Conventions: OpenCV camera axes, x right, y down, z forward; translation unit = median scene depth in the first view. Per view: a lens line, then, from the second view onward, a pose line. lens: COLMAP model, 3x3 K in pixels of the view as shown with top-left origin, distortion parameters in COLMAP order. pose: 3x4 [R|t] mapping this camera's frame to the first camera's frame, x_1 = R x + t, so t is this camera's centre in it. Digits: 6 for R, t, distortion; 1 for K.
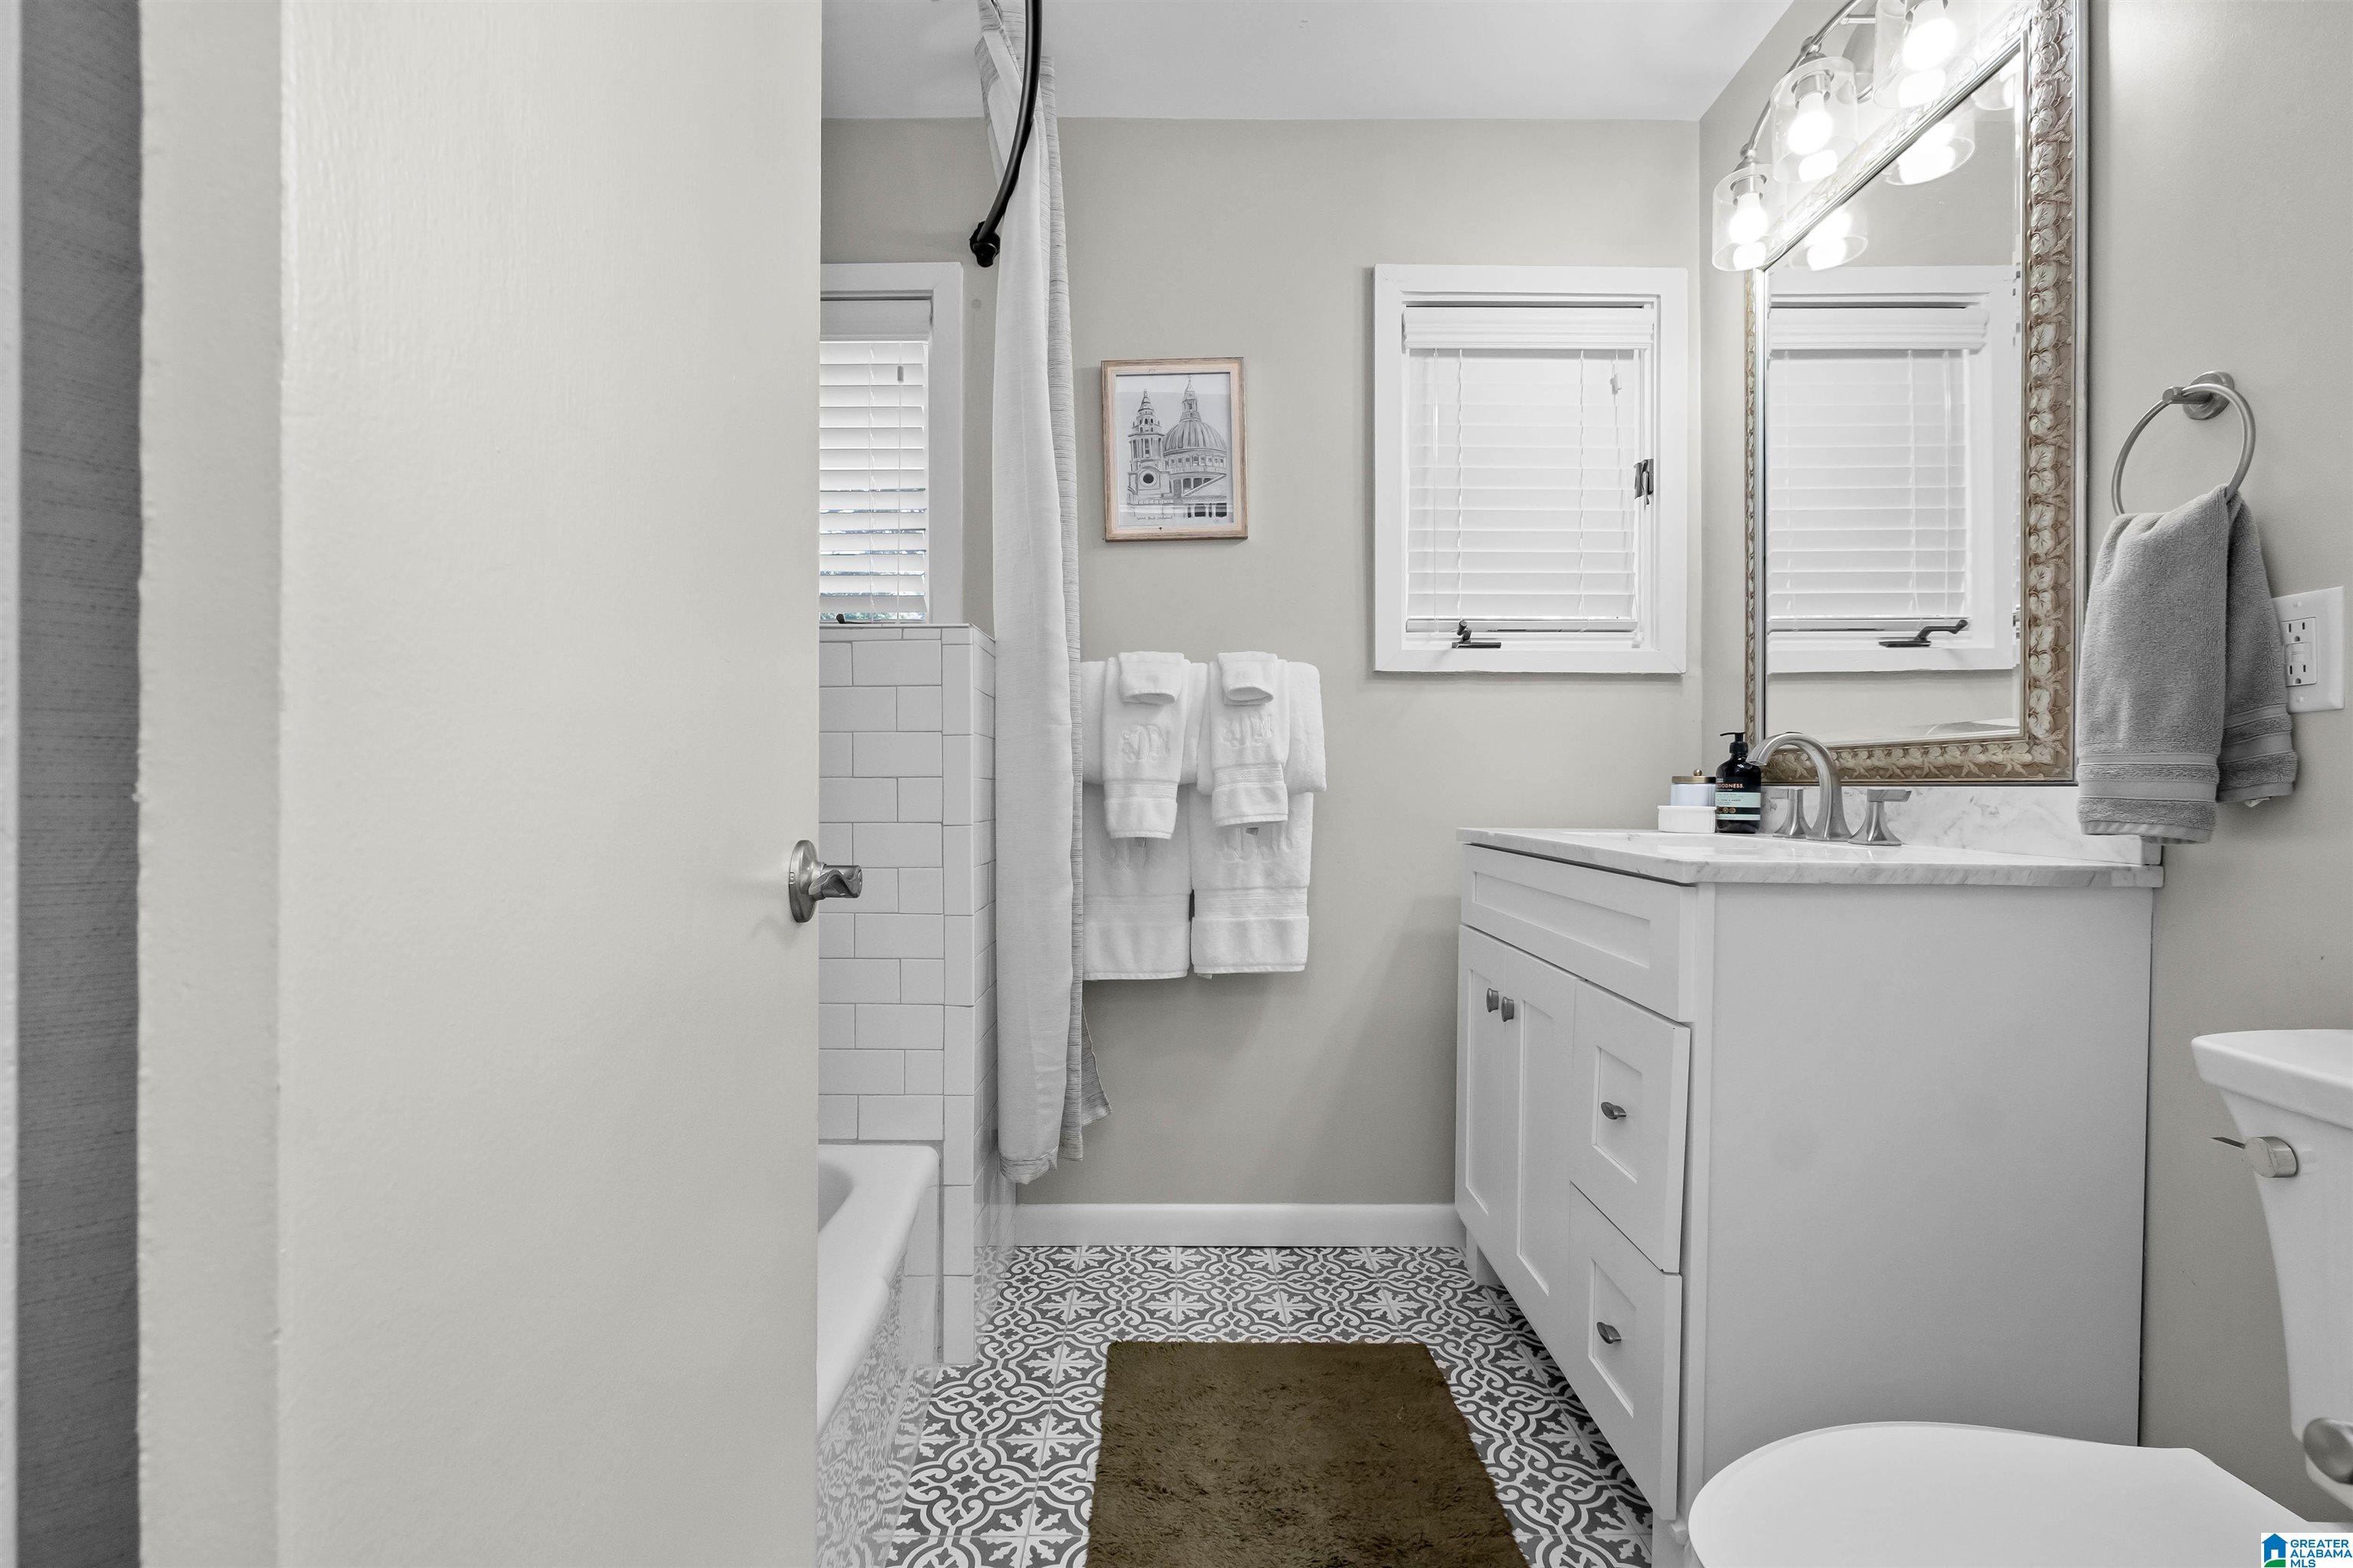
lens RADIAL K [[1036.3, 0, 1167.6], [0, 1036.3, 788.2], [0, 0, 1]] dist [-0.004291, -0.001113]
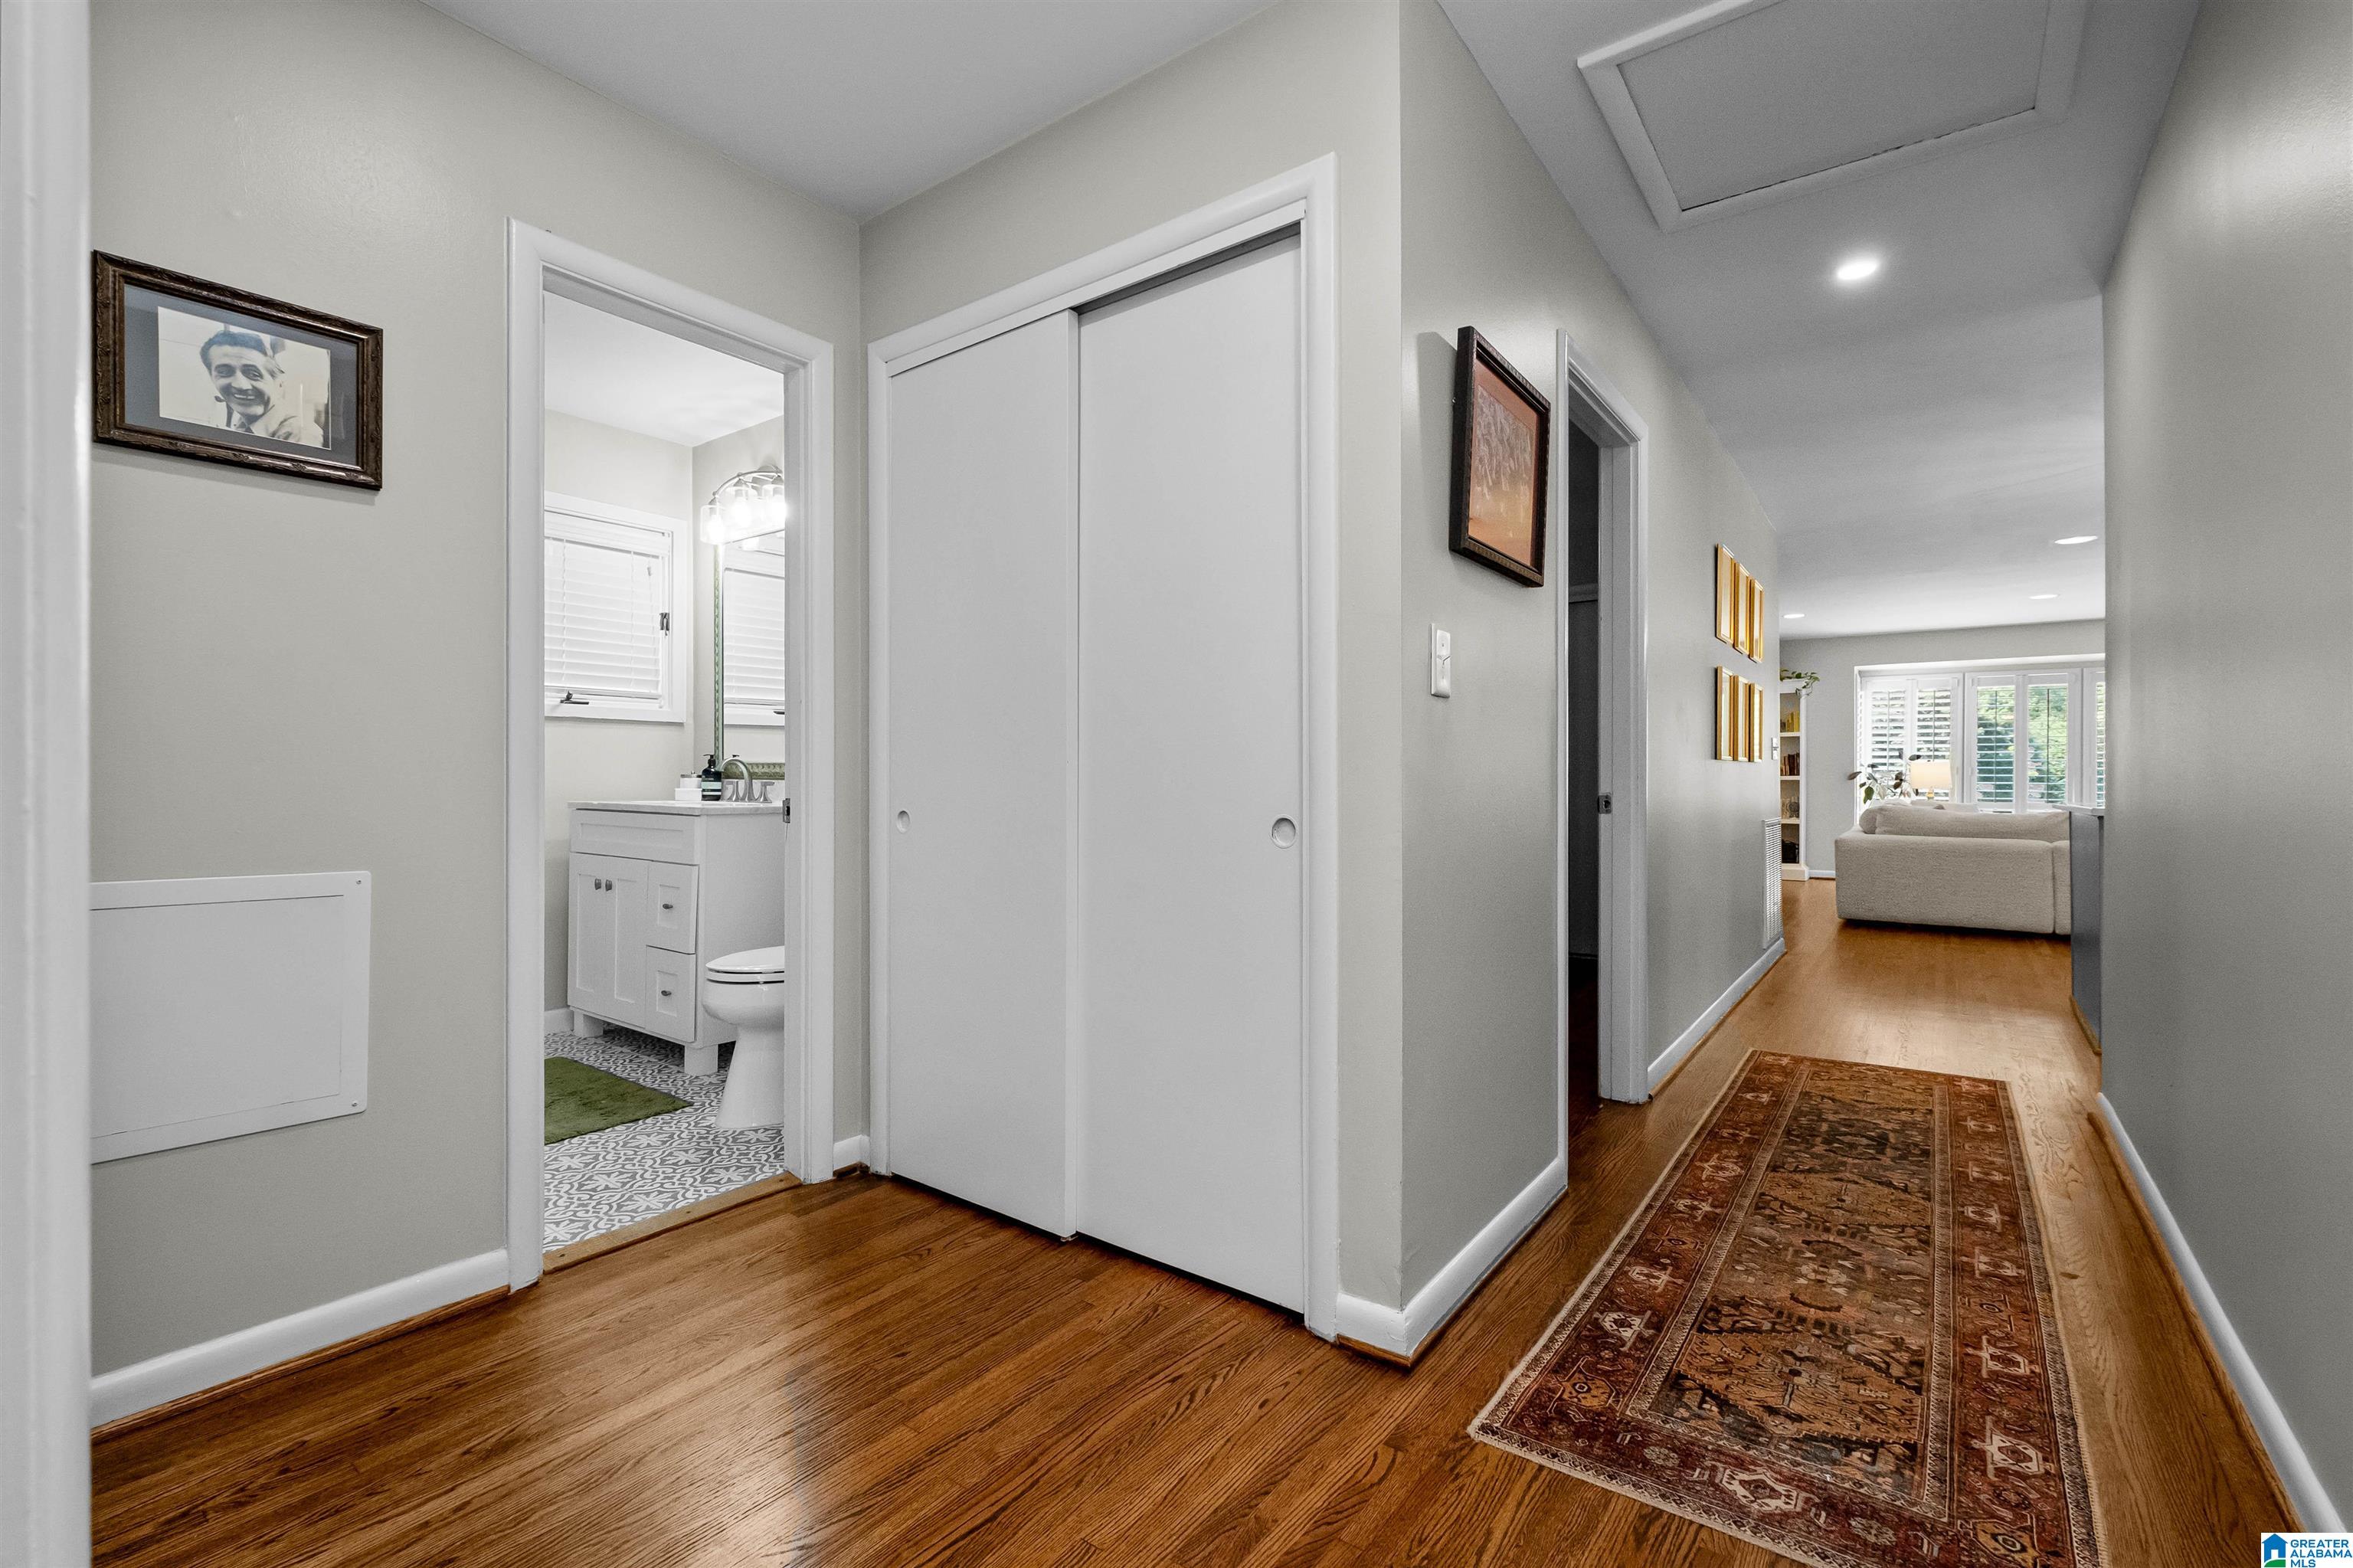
lens RADIAL K [[1036.3, 0, 1168.2], [0, 1036.3, 779.7], [0, 0, 1]] dist [-0.004291, -0.001113]
pose [[0.598987, -0.002161, 0.800755, -0.627884], [-0.000141, 0.999996, 0.002804, -0.007425], [-0.800758, -0.001792, 0.598985, -1.093224]]
